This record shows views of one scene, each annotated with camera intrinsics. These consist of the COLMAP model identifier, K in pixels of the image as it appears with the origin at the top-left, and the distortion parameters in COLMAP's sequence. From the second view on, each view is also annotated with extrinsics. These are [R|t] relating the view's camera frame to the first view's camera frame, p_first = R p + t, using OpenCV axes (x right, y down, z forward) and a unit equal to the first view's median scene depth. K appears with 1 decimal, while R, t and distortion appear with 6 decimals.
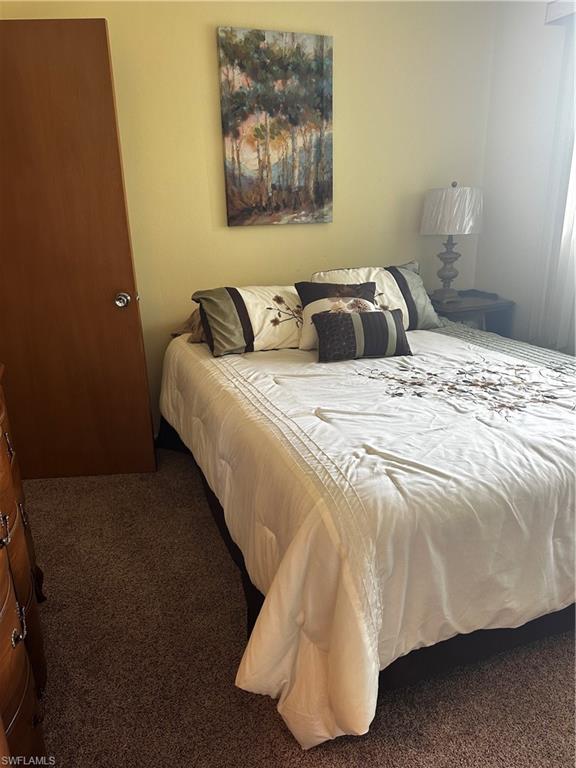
lens RADIAL K [[543.5, 0, 283.6], [0, 543.5, 391.5], [0, 0, 1]] dist [0.055682, -0.072783]
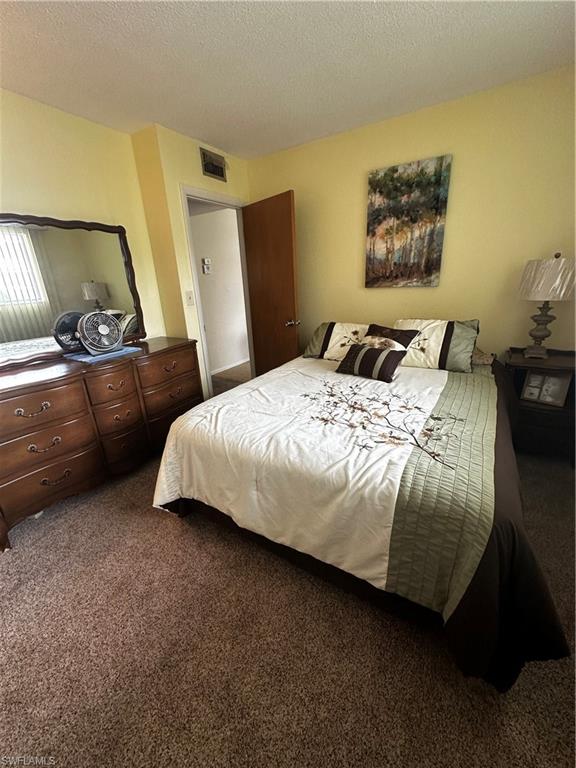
lens RADIAL K [[308.6, 0, 289.1], [0, 308.6, 387.8], [0, 0, 1]] dist [-0.008321, 0.002340]
pose [[0.605400, 0.269584, -0.748876, 0.661124], [-0.227561, 0.960243, 0.161710, -0.119138], [0.762697, 0.072516, 0.642677, 0.250642]]
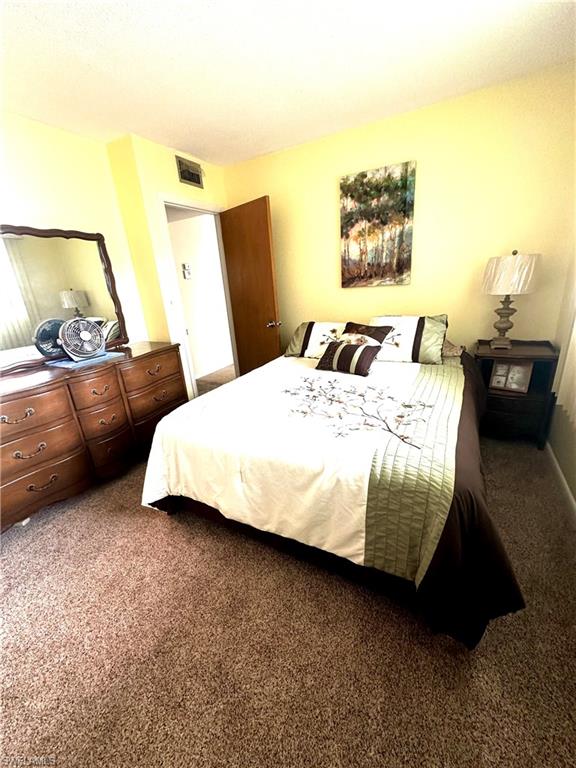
lens RADIAL K [[308.6, 0, 290.2], [0, 308.6, 387.8], [0, 0, 1]] dist [-0.008321, 0.002340]
pose [[0.647999, 0.236733, -0.723917, 0.698630], [-0.194147, 0.970412, 0.143555, -0.112397], [0.736481, 0.047523, 0.674786, 0.242349]]
